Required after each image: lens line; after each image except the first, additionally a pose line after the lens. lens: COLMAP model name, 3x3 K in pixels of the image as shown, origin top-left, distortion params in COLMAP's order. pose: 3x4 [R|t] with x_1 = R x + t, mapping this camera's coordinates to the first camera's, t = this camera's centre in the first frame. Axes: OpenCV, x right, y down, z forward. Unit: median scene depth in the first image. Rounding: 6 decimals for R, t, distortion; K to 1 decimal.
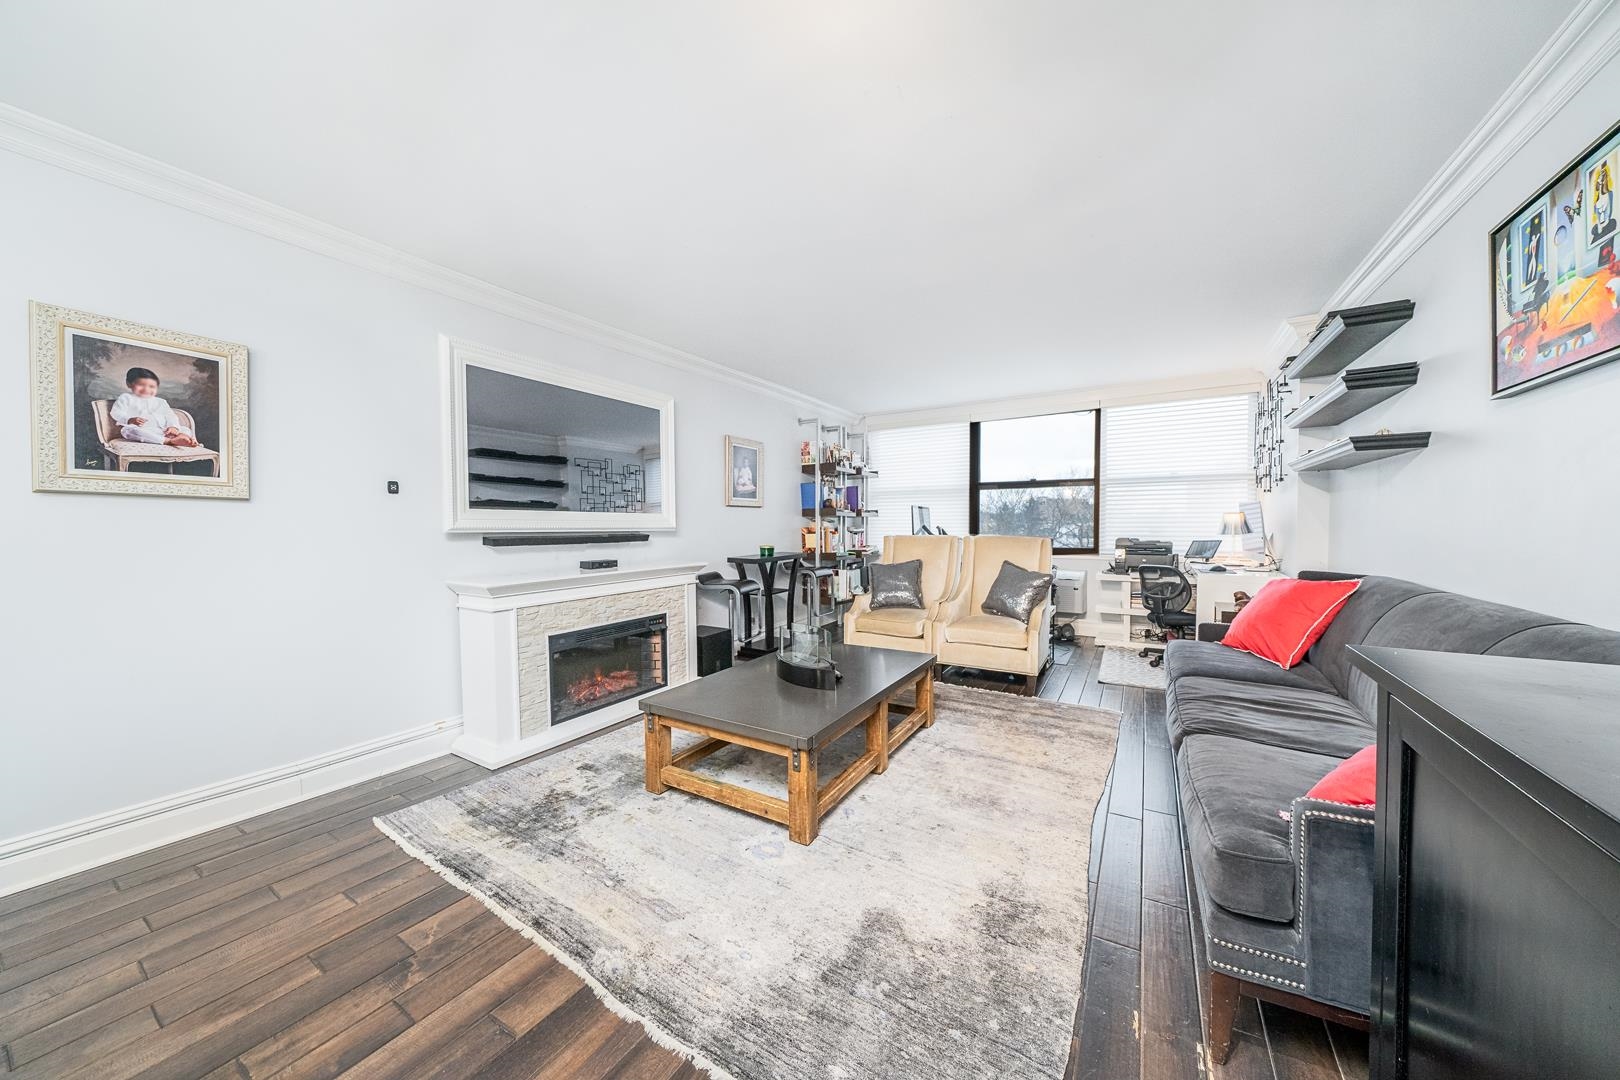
lens RADIAL K [[554.0, 0, 804.5], [0, 554.0, 535.6], [0, 0, 1]] dist [-0.004782, 0.000413]
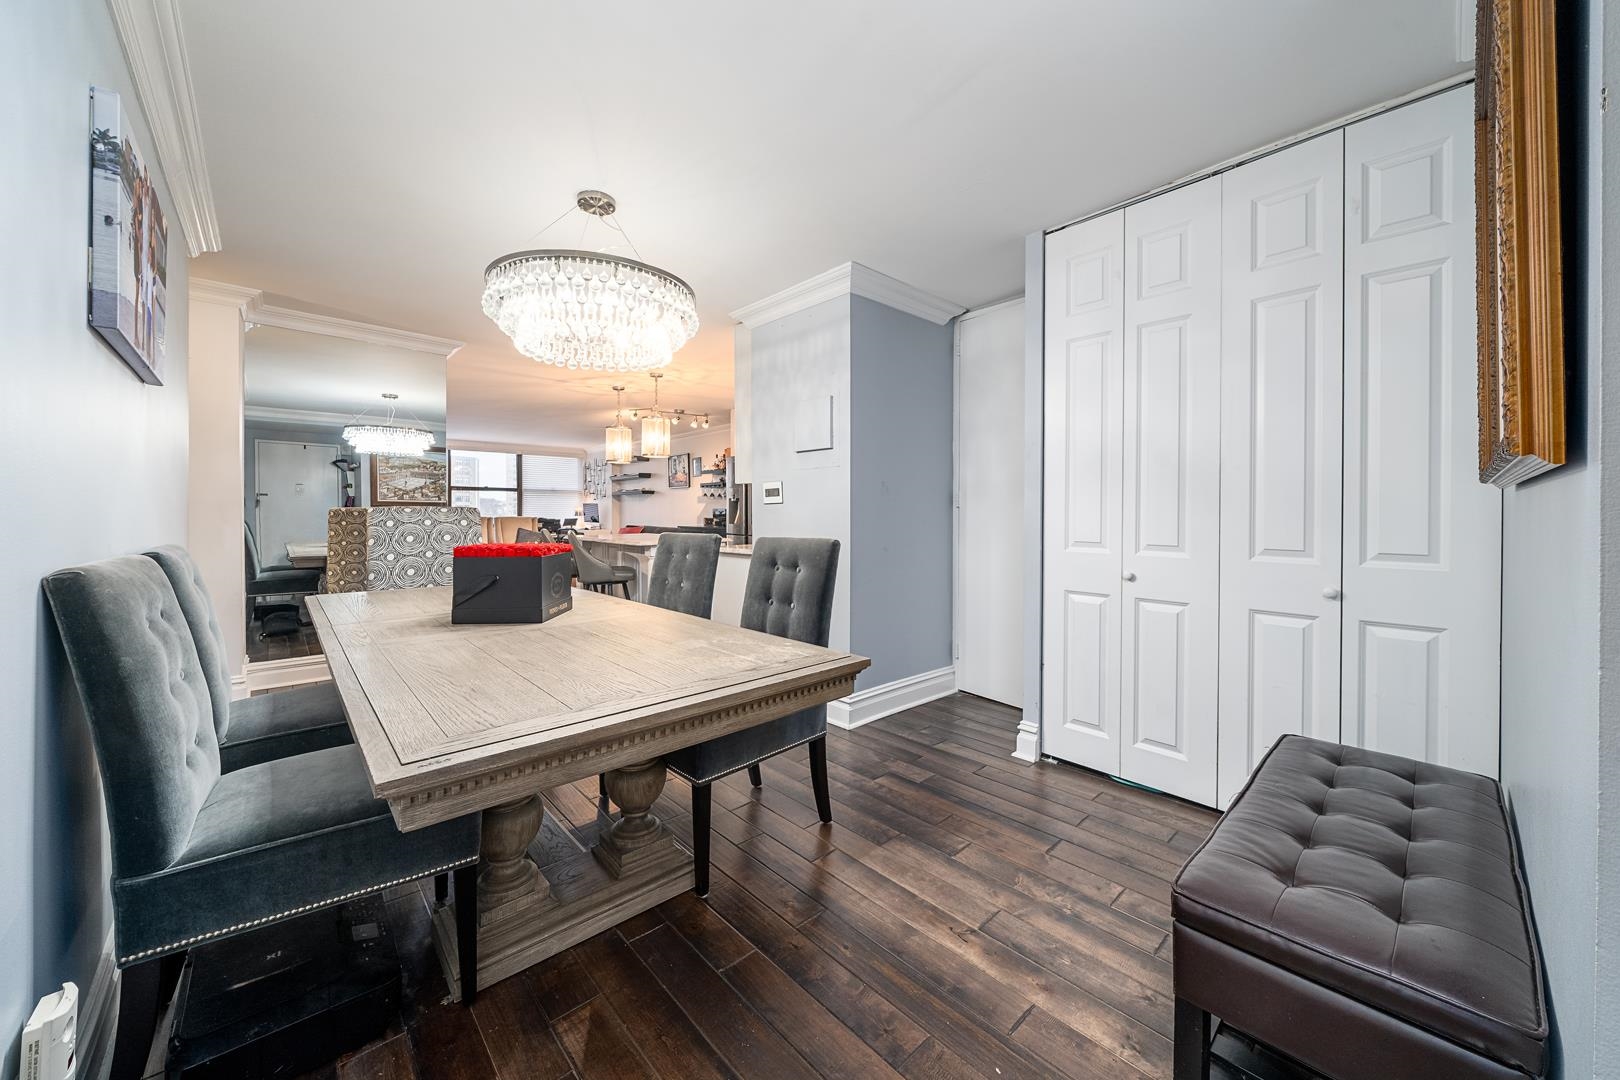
lens RADIAL K [[584.9, 0, 809.2], [0, 584.9, 511.0], [0, 0, 1]] dist [-0.000026, -0.000013]
pose [[0.275828, 0.007058, 0.961181, -1.905853], [0.011687, 0.999874, -0.010696, 0.021120], [-0.961136, 0.014184, 0.275710, -0.929430]]
